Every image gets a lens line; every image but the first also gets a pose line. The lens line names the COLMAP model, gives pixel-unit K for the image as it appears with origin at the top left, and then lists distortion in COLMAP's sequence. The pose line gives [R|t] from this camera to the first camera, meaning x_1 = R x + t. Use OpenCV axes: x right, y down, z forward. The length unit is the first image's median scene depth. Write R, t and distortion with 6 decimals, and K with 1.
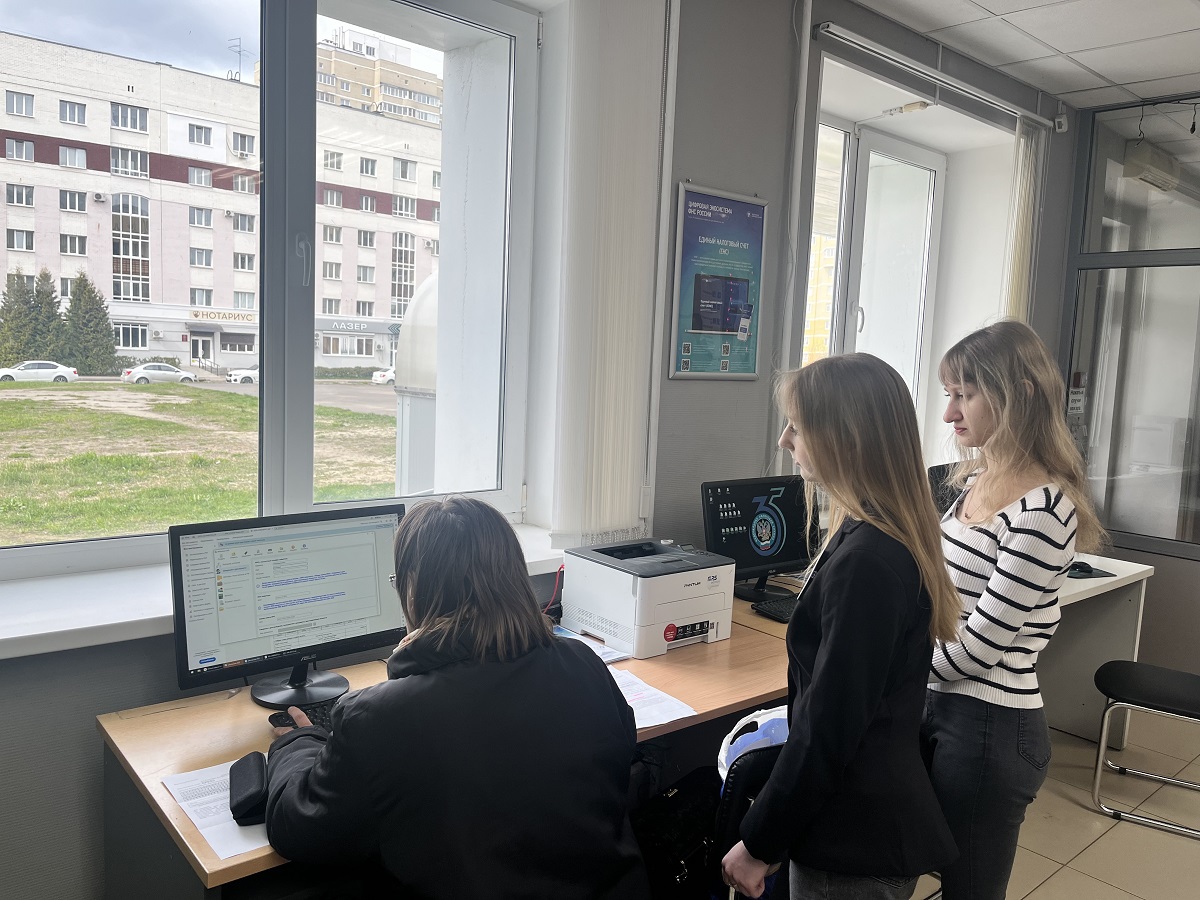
lens RADIAL K [[906.1, 0, 592.4], [0, 906.1, 457.4], [0, 0, 1]] dist [0.036021, -0.064112]
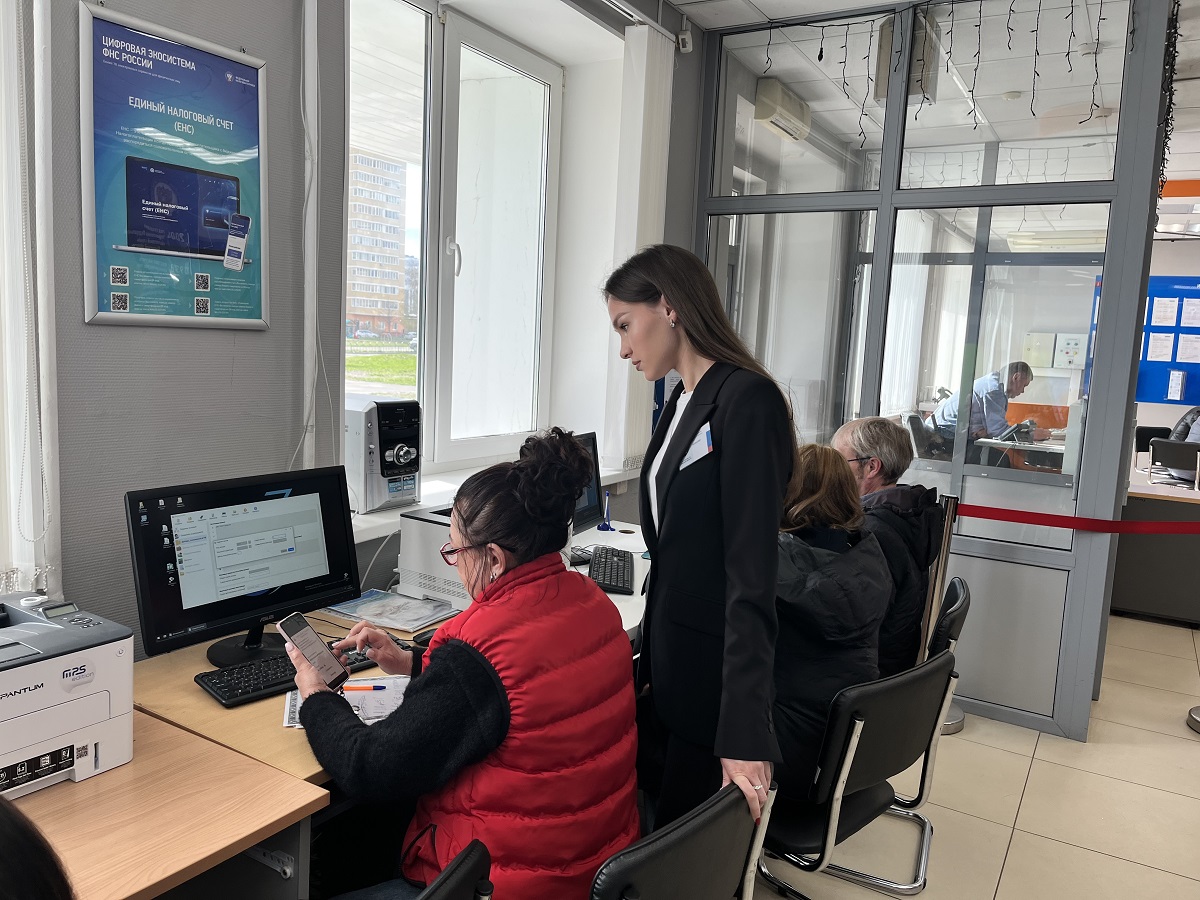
lens RADIAL K [[906.1, 0, 602.8], [0, 906.1, 449.4], [0, 0, 1]] dist [0.036021, -0.064112]
pose [[0.944284, -0.033459, 0.327428, 0.200686], [0.024461, 0.999202, 0.031563, -0.010893], [-0.328223, -0.021795, 0.944349, 0.277368]]
